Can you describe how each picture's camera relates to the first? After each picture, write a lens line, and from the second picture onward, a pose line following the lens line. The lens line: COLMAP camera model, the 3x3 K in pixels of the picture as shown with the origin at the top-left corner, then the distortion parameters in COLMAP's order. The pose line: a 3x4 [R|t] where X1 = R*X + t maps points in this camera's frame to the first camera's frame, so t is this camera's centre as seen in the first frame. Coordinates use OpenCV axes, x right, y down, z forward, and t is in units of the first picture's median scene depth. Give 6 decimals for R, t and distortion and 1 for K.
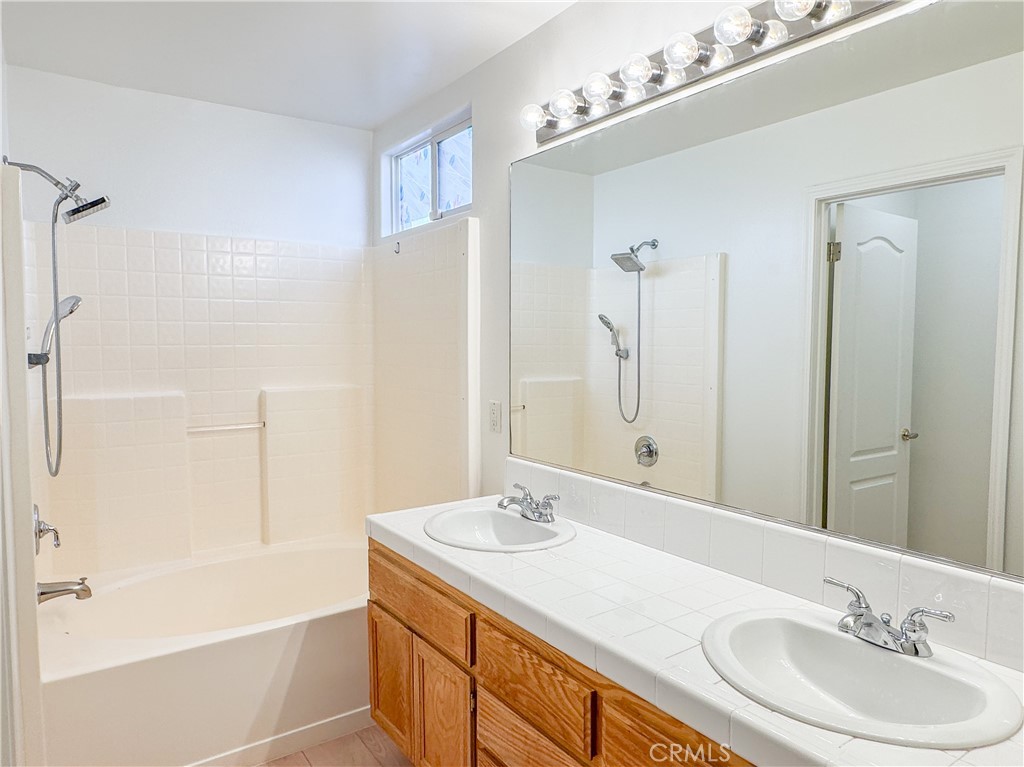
lens RADIAL K [[661.0, 0, 512.0], [0, 661.0, 383.5], [0, 0, 1]] dist [-0.000626, -0.000126]
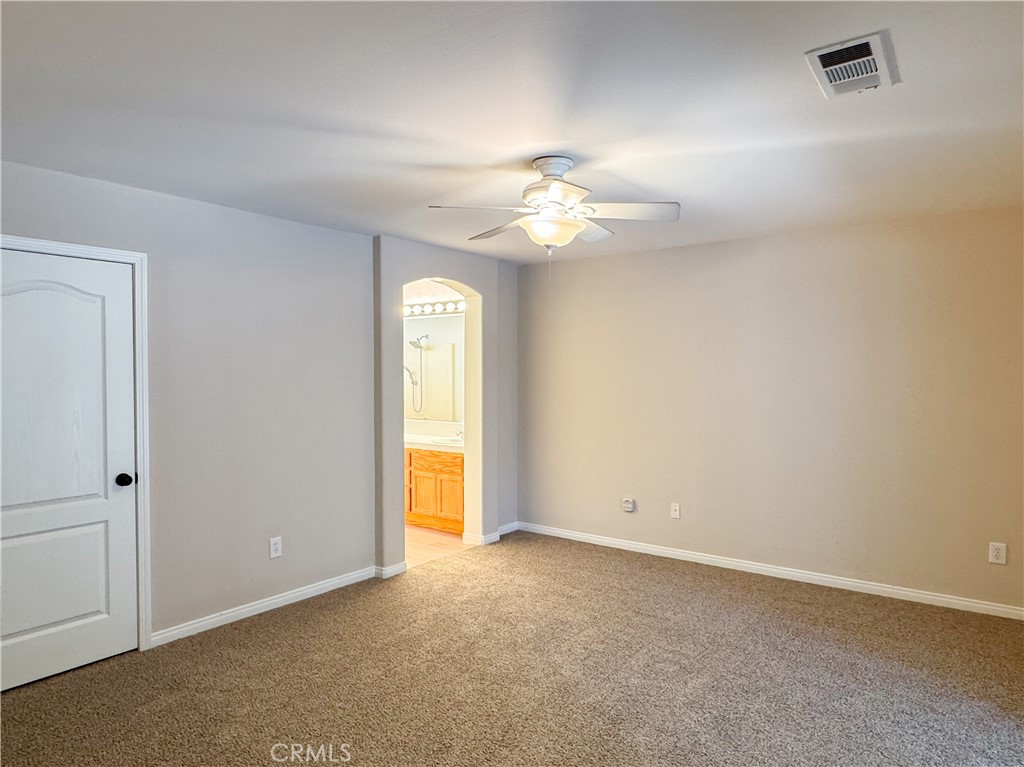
lens RADIAL K [[661.0, 0, 512.0], [0, 661.0, 383.5], [0, 0, 1]] dist [-0.000626, -0.000126]
pose [[0.950745, -0.010687, 0.309791, -0.251844], [0.025357, 0.998737, -0.043367, 0.074614], [-0.308936, 0.049086, 0.949815, -1.457882]]
